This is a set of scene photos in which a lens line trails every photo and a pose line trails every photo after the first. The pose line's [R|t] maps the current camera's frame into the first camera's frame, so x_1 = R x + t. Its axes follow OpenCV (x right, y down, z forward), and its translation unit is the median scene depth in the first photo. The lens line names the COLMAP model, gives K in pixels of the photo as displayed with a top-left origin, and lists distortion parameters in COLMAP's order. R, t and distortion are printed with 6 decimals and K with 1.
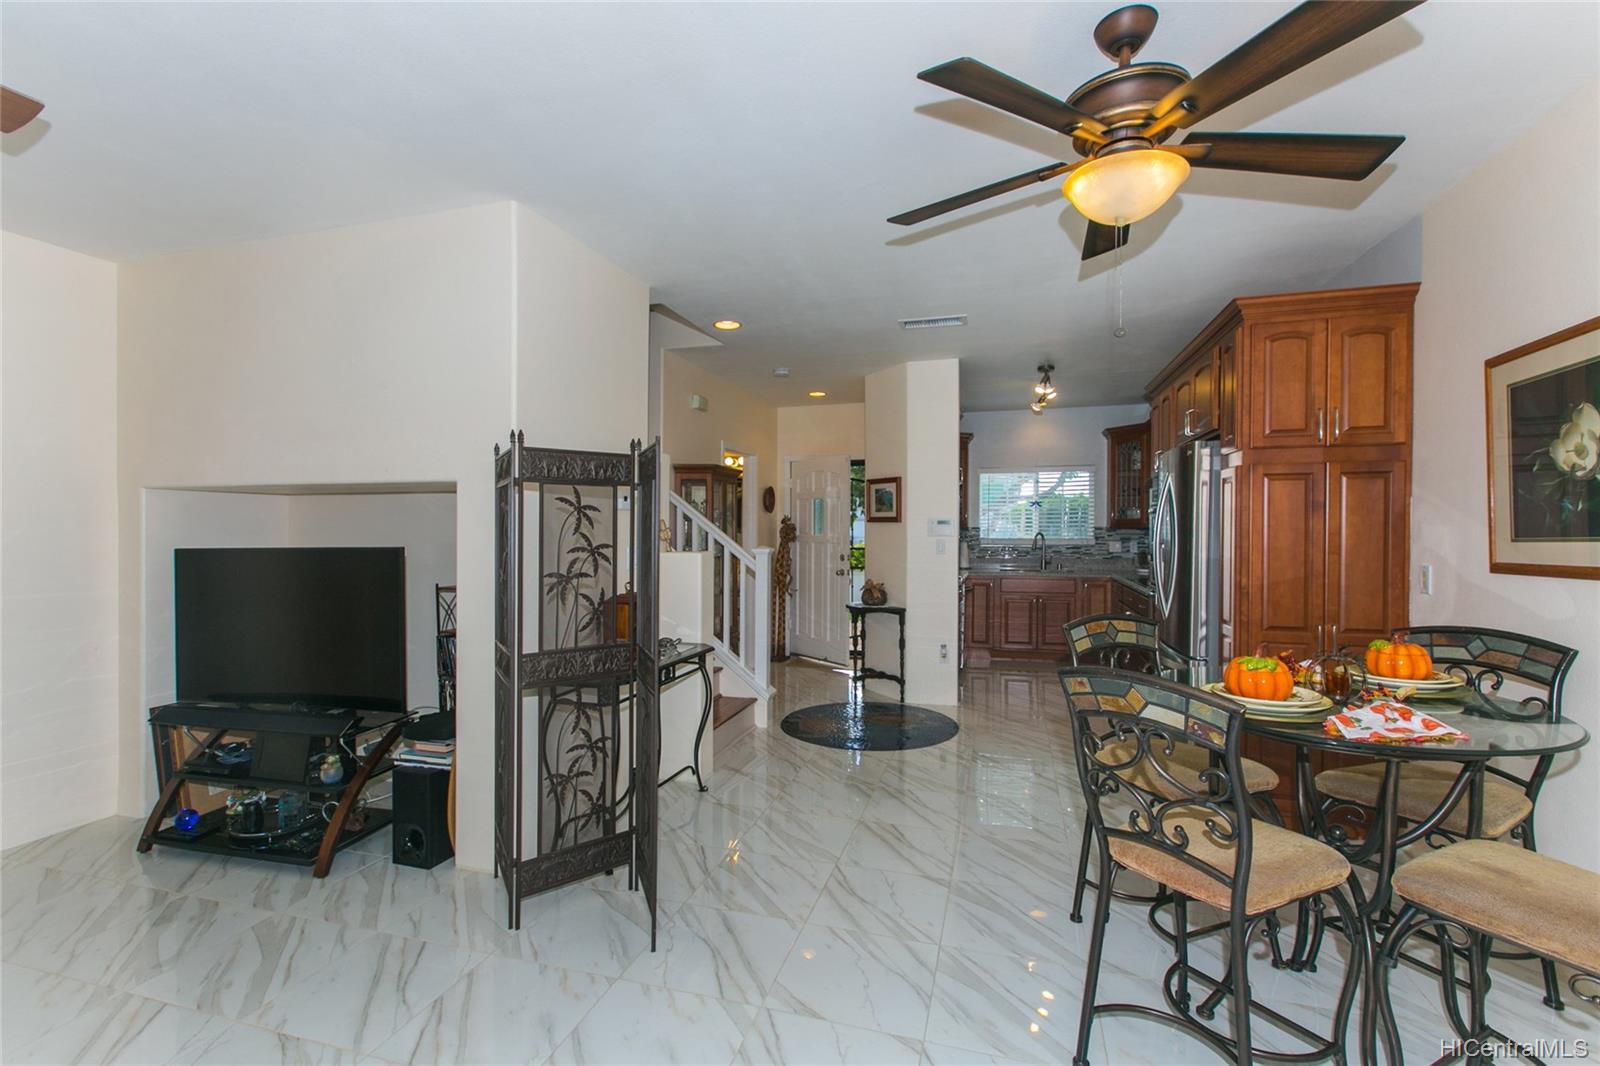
lens RADIAL K [[727.2, 0, 821.1], [0, 727.2, 548.9], [0, 0, 1]] dist [-0.016072, 0.004189]
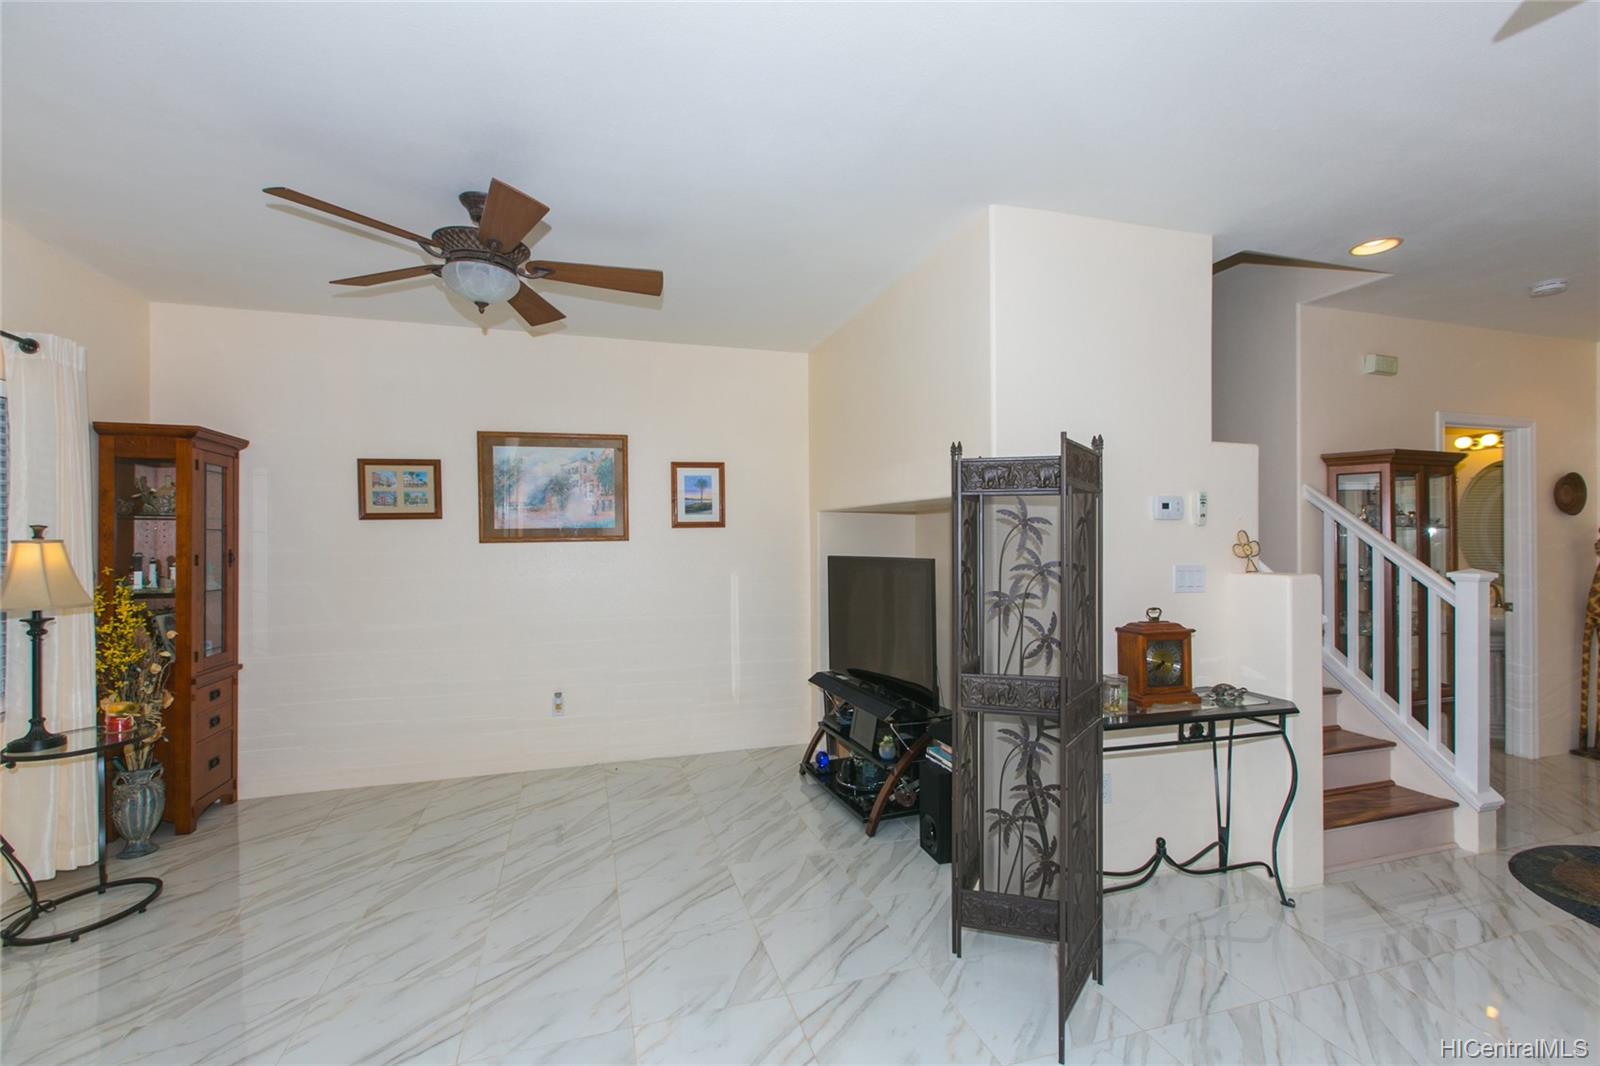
lens RADIAL K [[727.2, 0, 772.6], [0, 727.2, 544.1], [0, 0, 1]] dist [-0.016072, 0.004189]
pose [[0.509472, 0.000574, -0.860487, 0.255722], [-0.019132, 0.999760, -0.010661, -0.010427], [0.860275, 0.021895, 0.509360, 0.248356]]
